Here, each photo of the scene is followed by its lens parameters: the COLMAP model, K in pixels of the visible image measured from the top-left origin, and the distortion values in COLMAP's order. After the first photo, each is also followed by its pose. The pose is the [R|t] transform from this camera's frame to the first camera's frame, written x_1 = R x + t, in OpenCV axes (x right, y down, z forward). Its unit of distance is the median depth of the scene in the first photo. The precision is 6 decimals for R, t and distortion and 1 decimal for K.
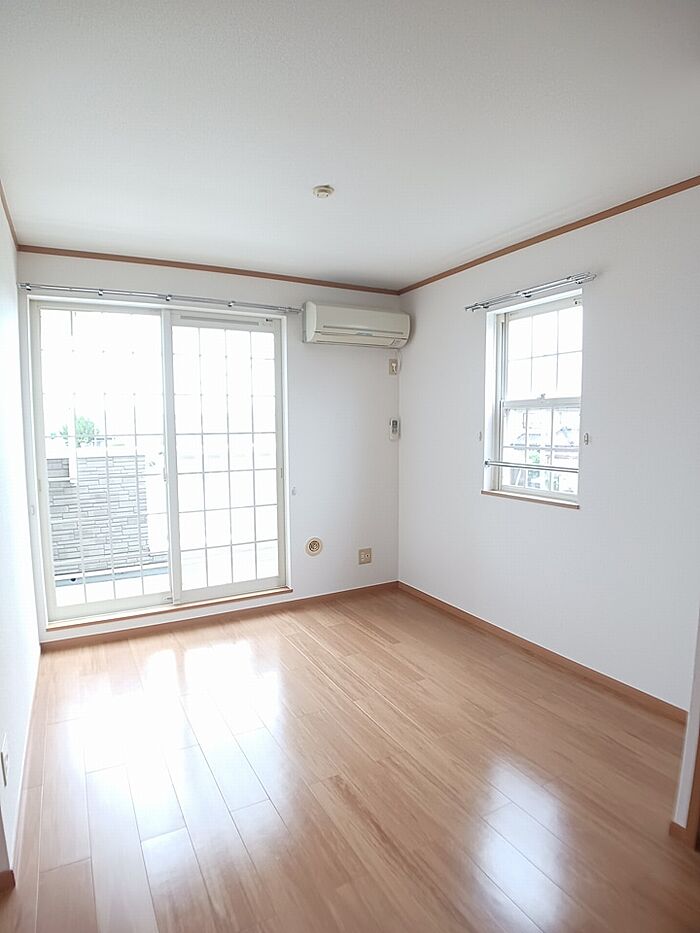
lens RADIAL K [[509.3, 0, 348.1], [0, 509.3, 468.7], [0, 0, 1]] dist [-0.064903, -0.000793]
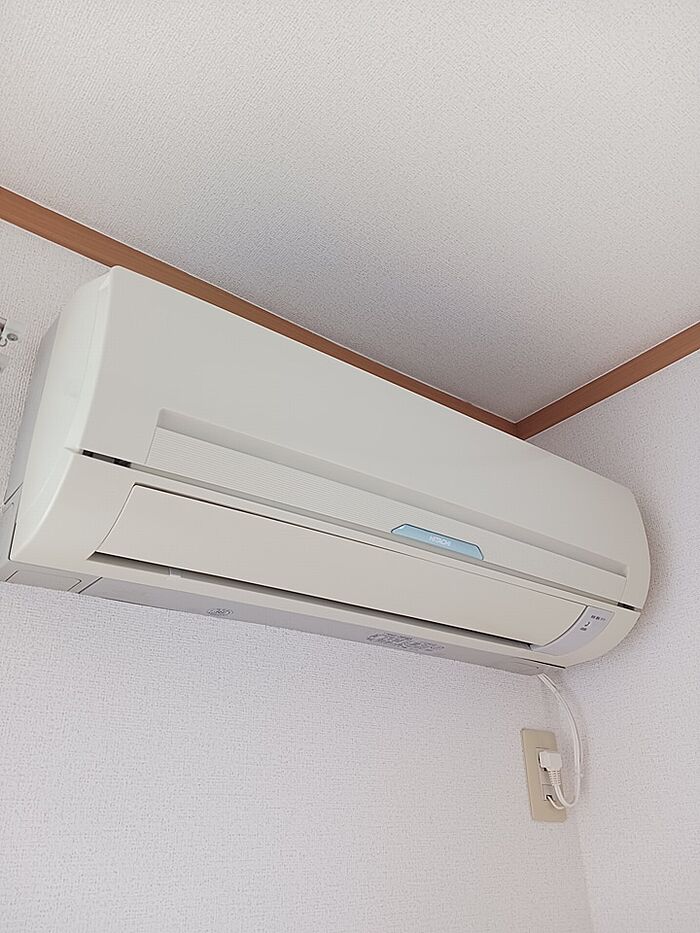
lens RADIAL K [[733.8, 0, 350.0], [0, 733.8, 466.5], [0, 0, 1]] dist [-0.003470, -0.002212]
pose [[0.988965, 0.071204, 0.129919, -0.020890], [0.011069, 0.838969, -0.544066, -0.151855], [-0.147738, 0.539500, 0.828923, 0.740257]]
